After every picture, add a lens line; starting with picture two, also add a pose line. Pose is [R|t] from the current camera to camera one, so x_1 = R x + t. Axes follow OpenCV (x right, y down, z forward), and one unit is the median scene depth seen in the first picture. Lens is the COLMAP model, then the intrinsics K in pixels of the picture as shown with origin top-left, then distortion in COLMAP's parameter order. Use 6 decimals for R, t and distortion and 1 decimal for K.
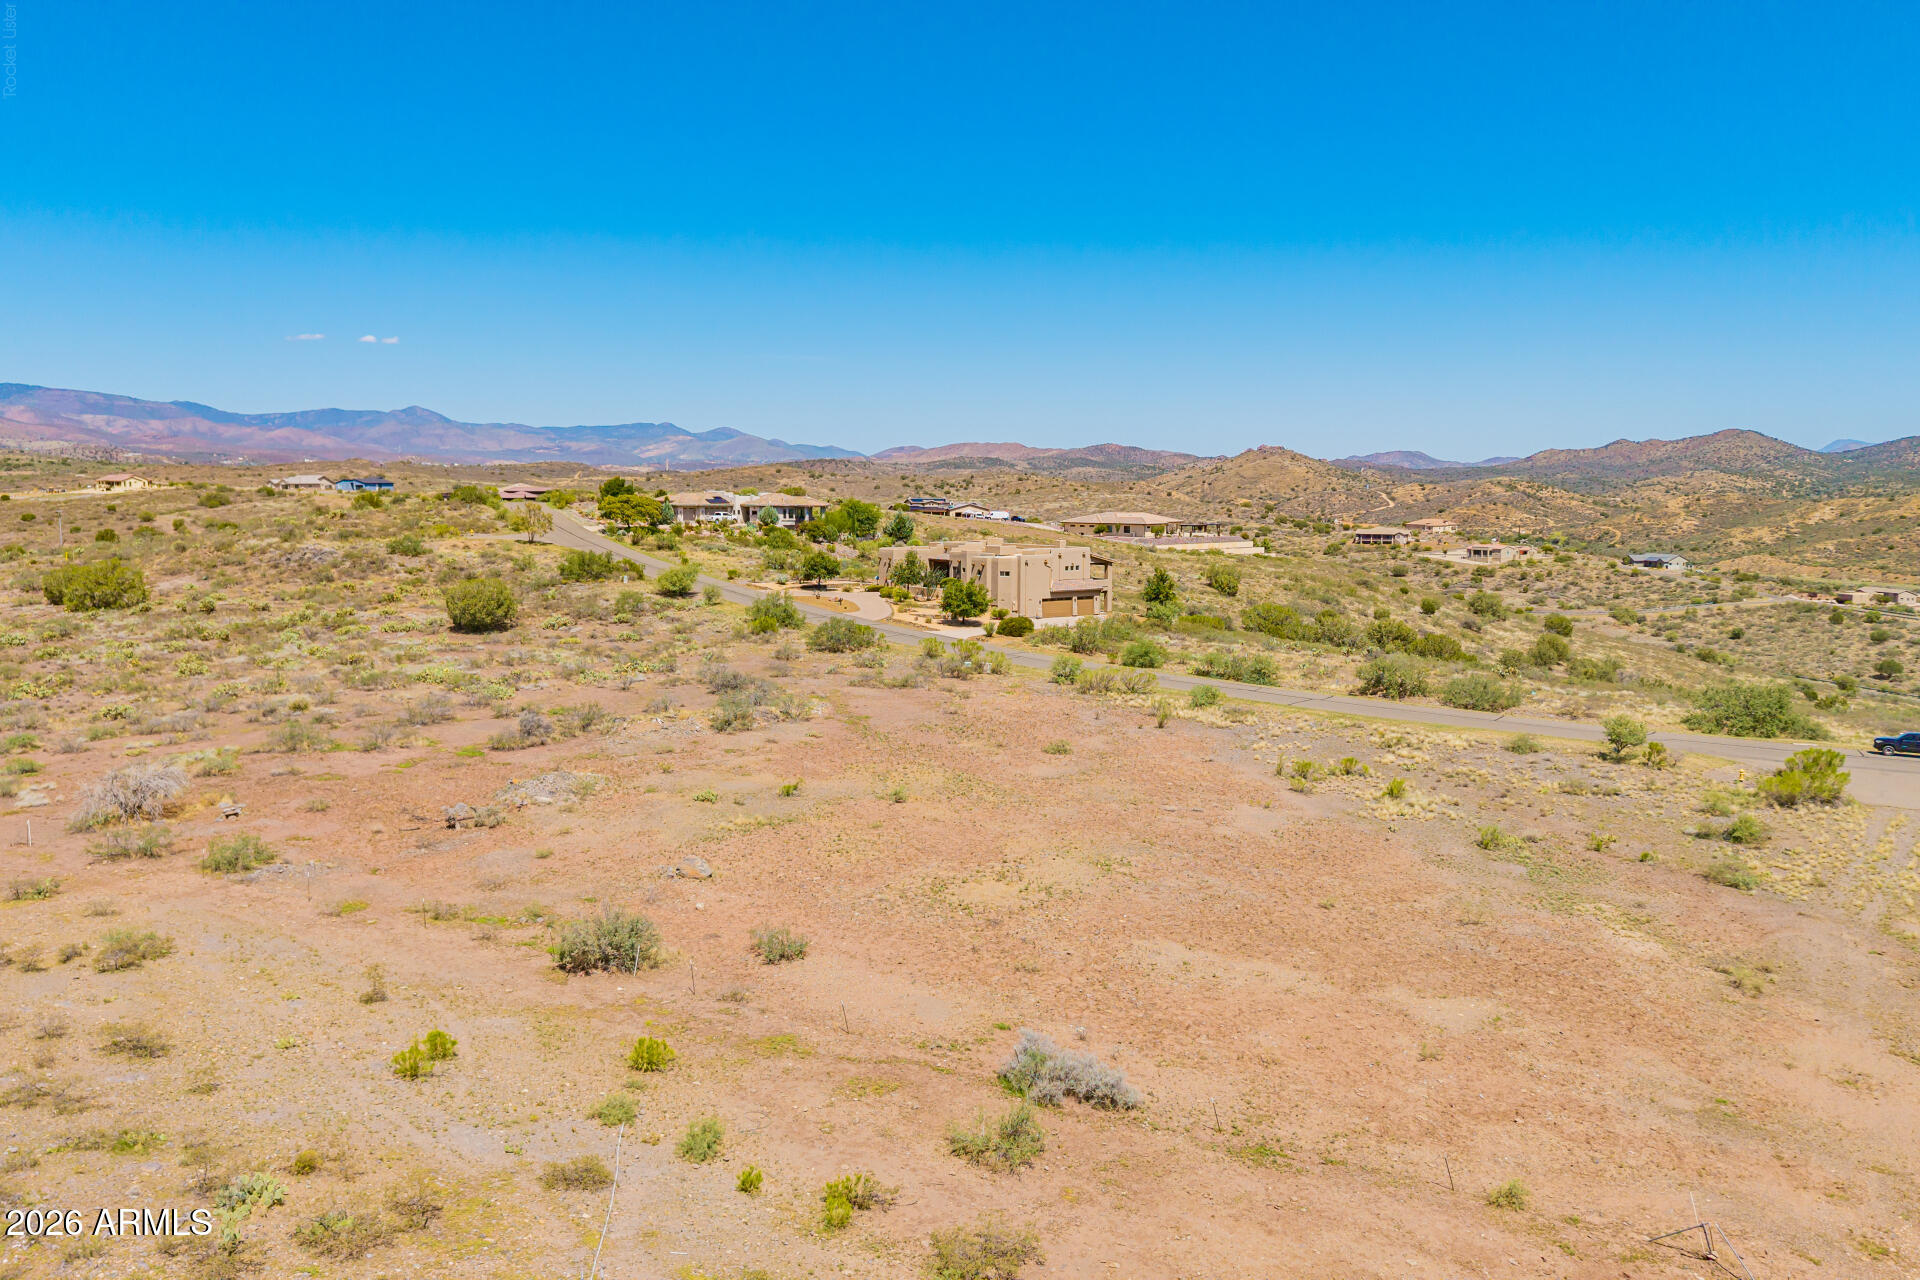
lens RADIAL K [[1511.2, 0, 972.7], [0, 1511.2, 627.6], [0, 0, 1]] dist [0.064563, -0.098688]
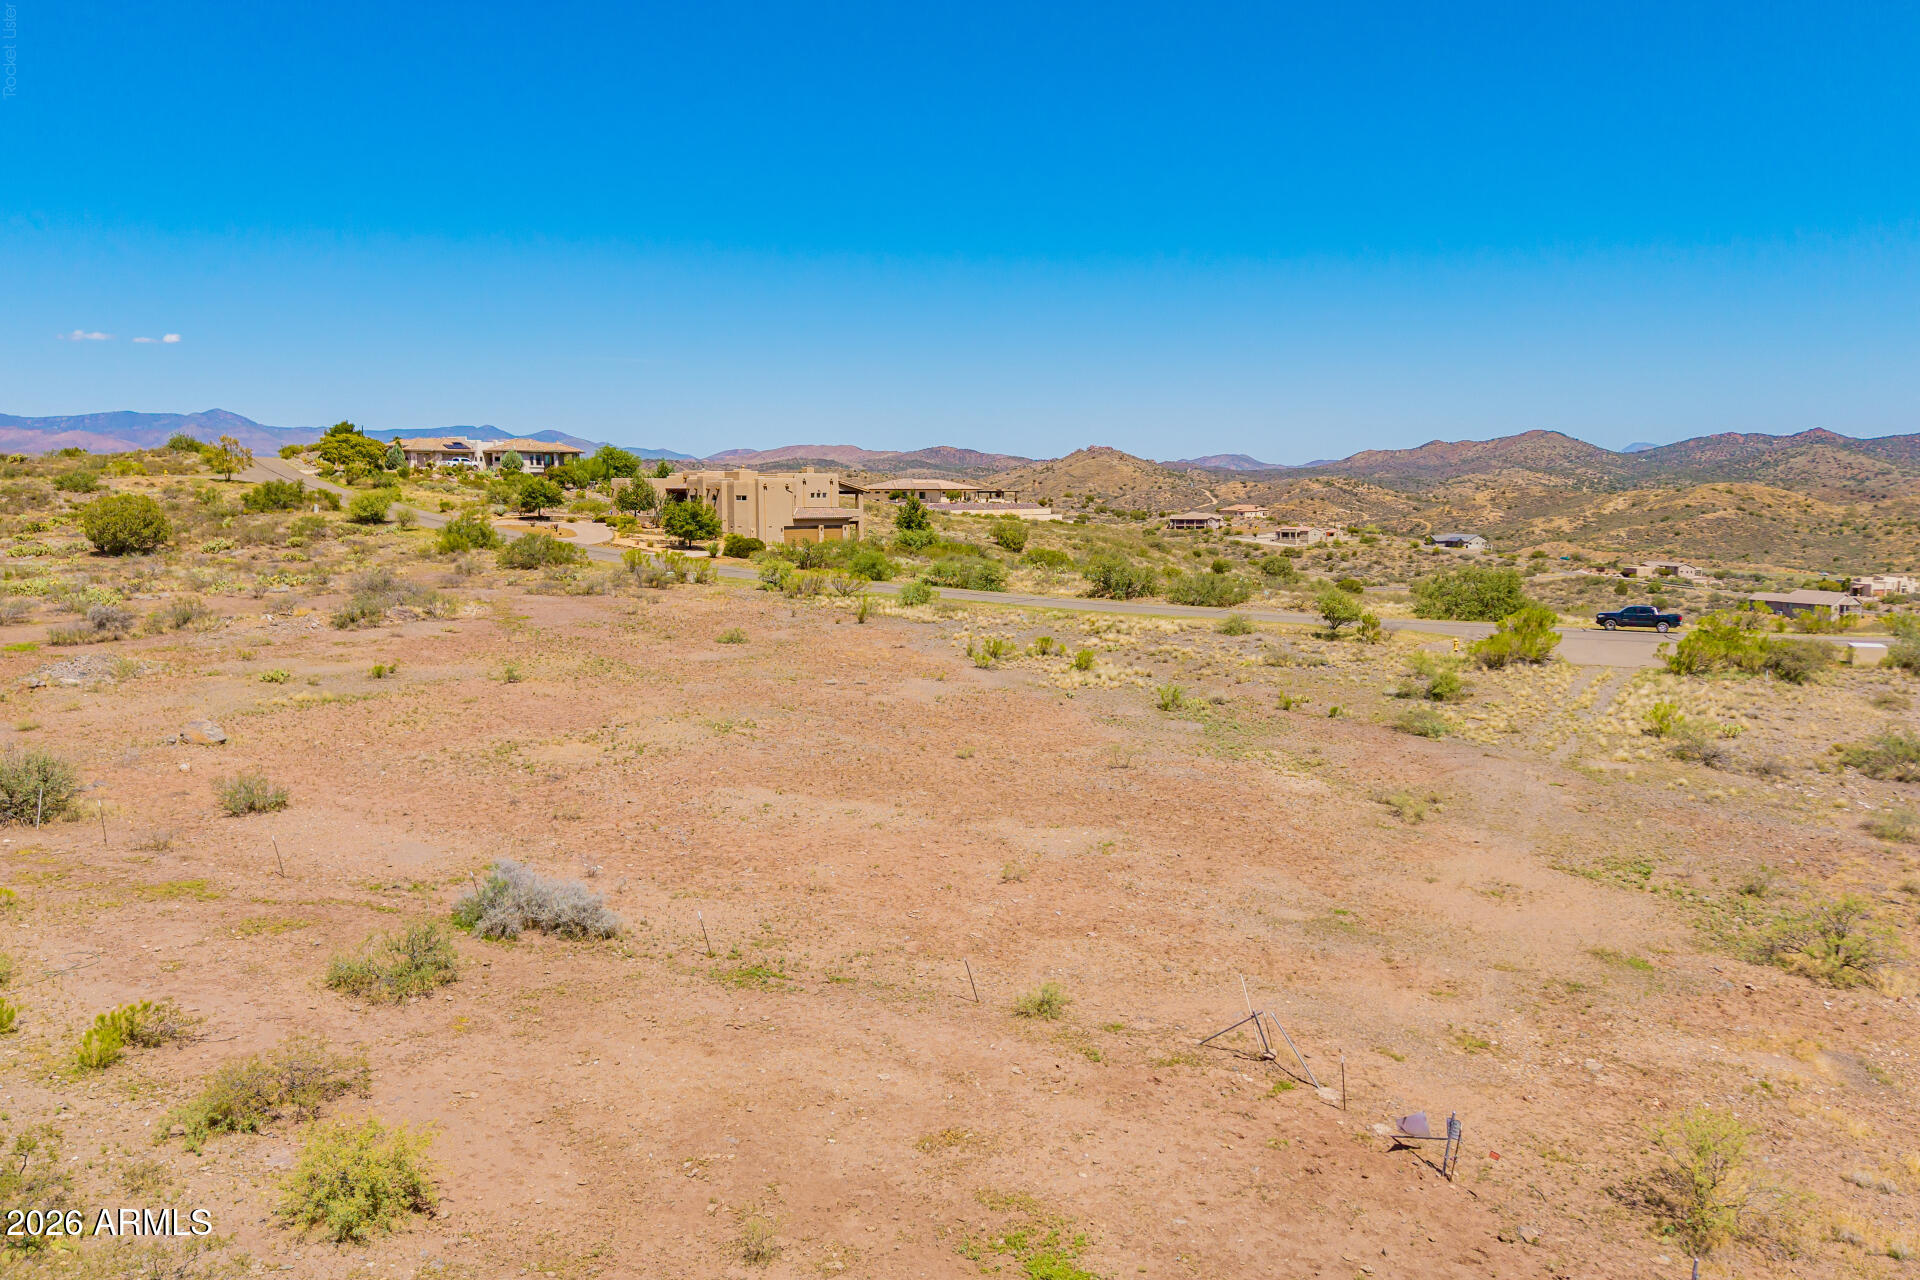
lens RADIAL K [[1511.2, 0, 966.5], [0, 1511.2, 641.1], [0, 0, 1]] dist [0.064563, -0.098688]
pose [[0.994811, -0.015662, 0.100525, 0.105088], [0.015174, 0.999869, 0.005619, 0.079285], [-0.100600, -0.004064, 0.994919, 0.096374]]
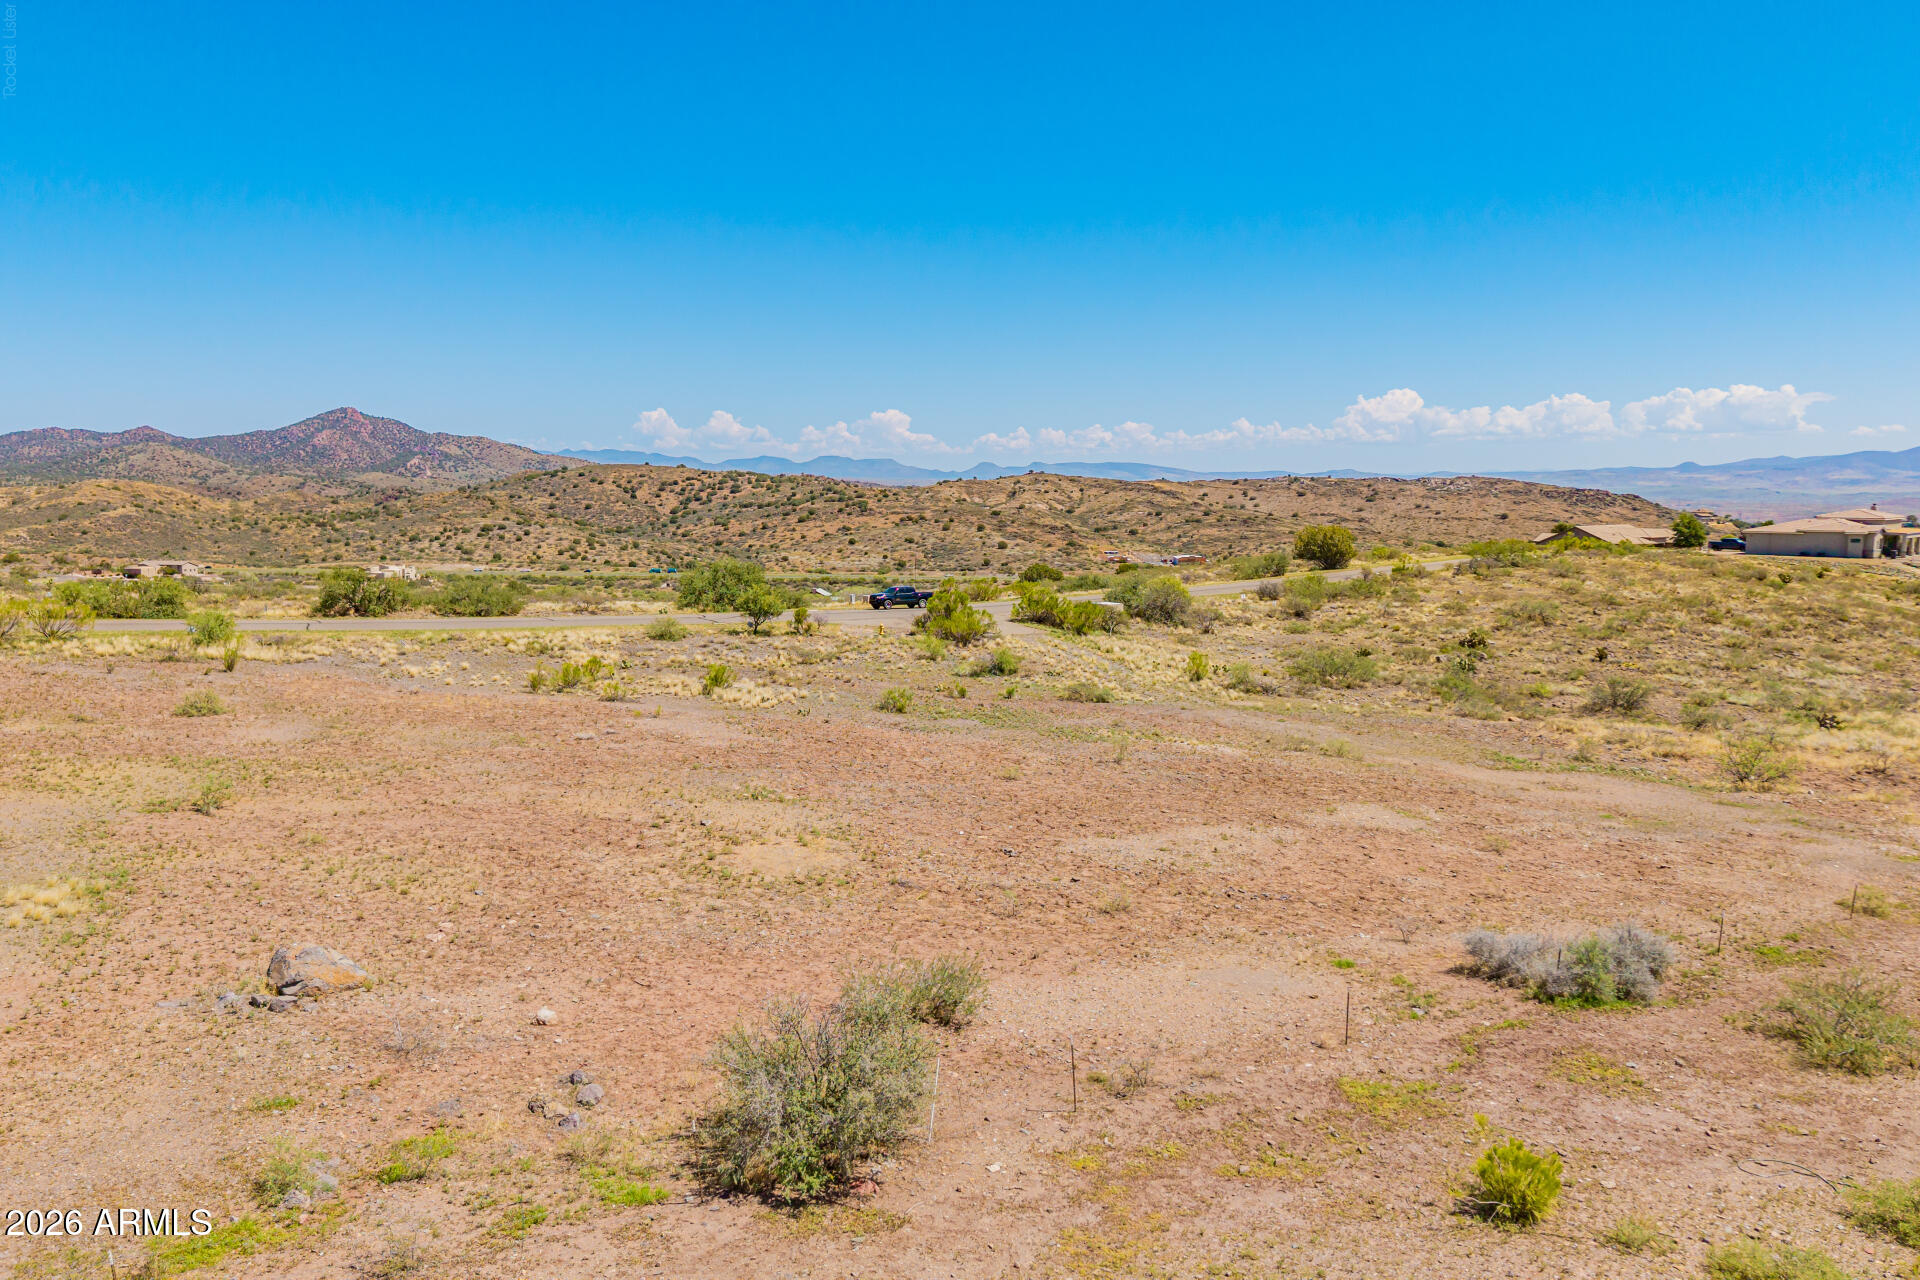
lens RADIAL K [[1511.2, 0, 951.8], [0, 1511.2, 631.7], [0, 0, 1]] dist [0.064563, -0.098688]
pose [[0.451682, -0.091026, 0.887524, -0.330171], [0.087832, 0.994486, 0.057296, 0.043425], [-0.887845, 0.052074, 0.457186, 0.473460]]
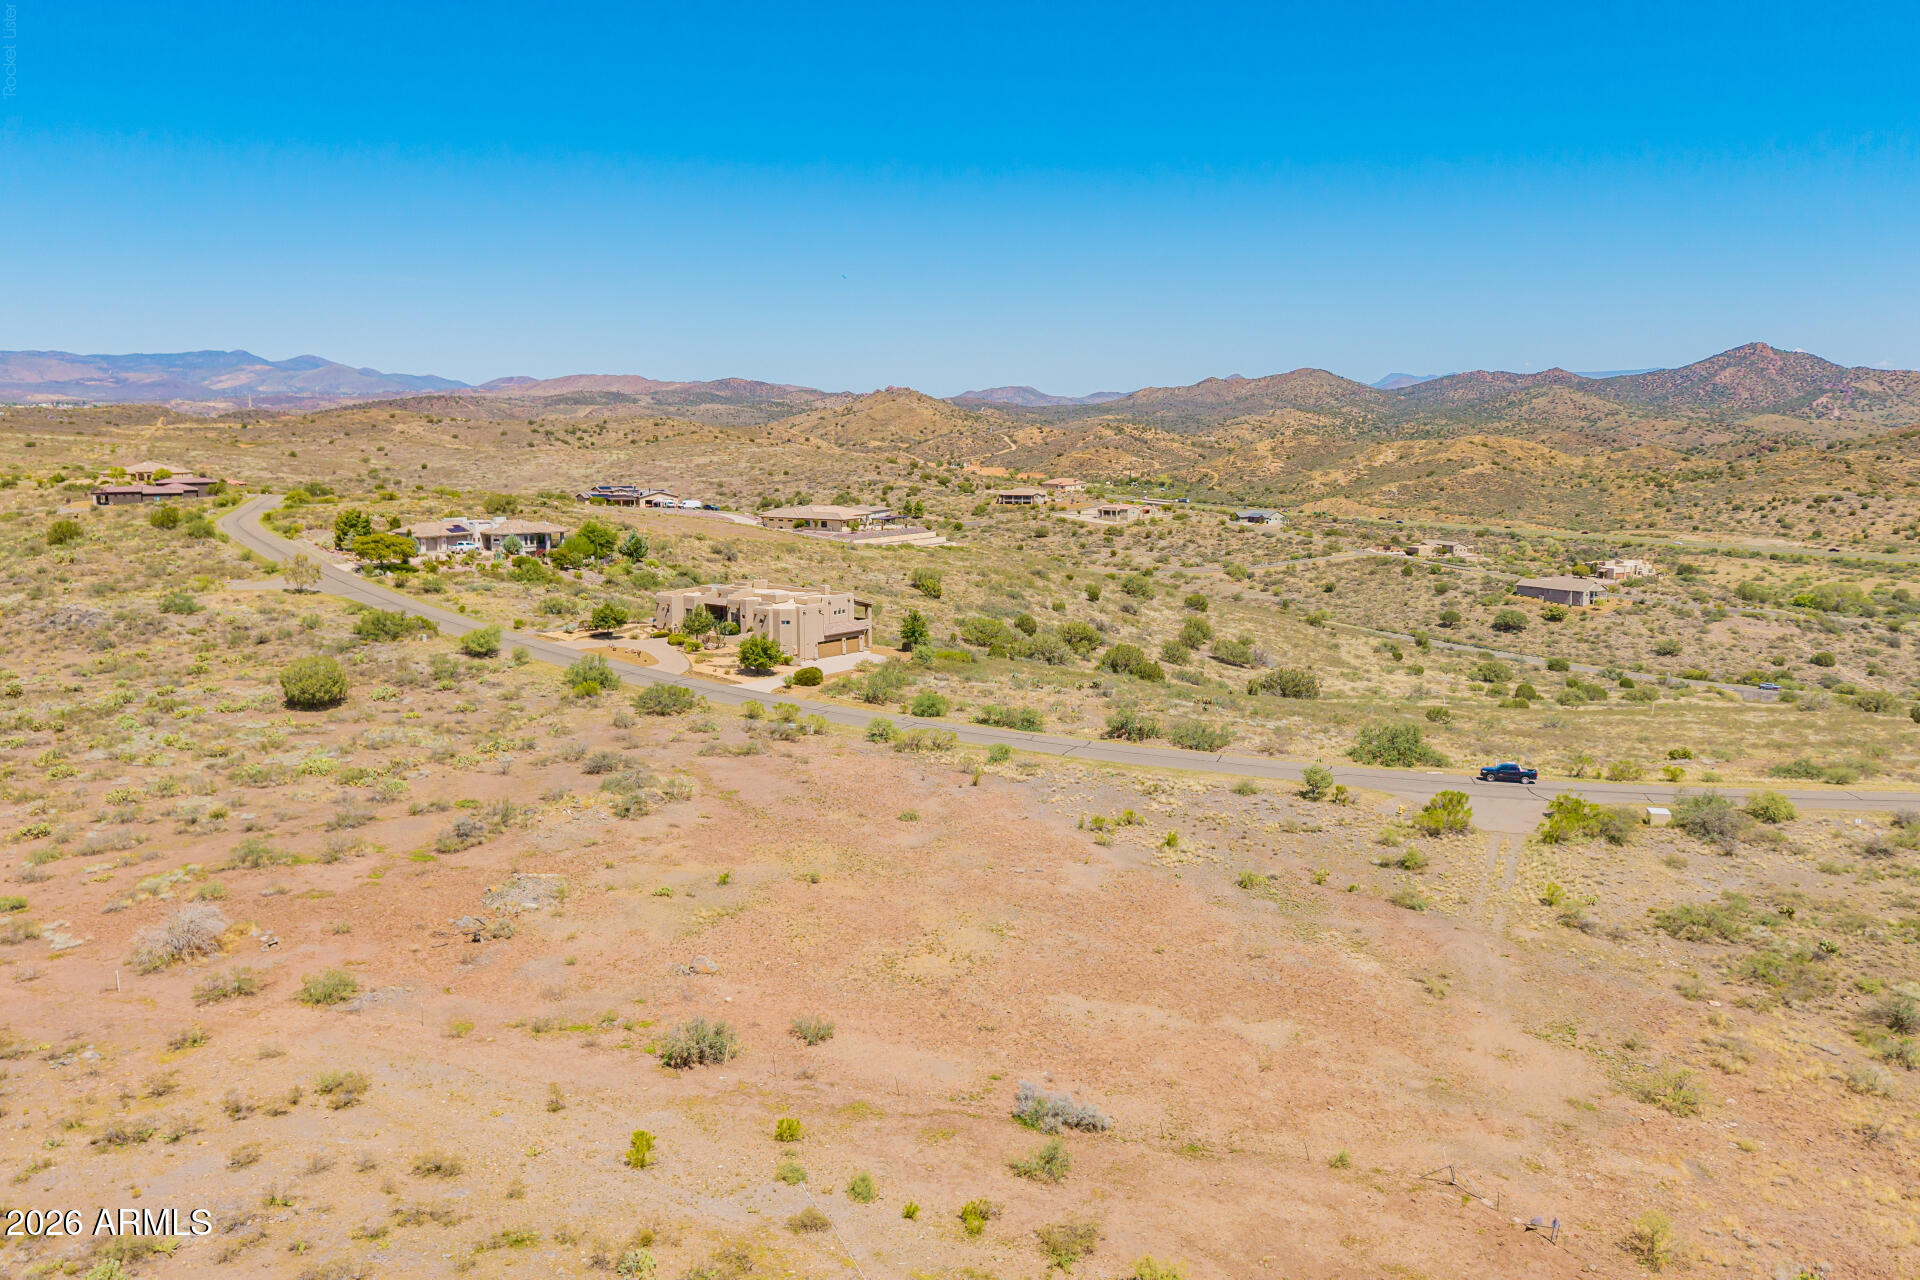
lens RADIAL K [[1511.2, 0, 971.8], [0, 1511.2, 628.2], [0, 0, 1]] dist [0.064563, -0.098688]
pose [[0.969703, -0.036641, 0.241521, -0.191018], [0.025477, 0.998465, 0.049189, -0.136996], [-0.242953, -0.041545, 0.969148, -0.226158]]
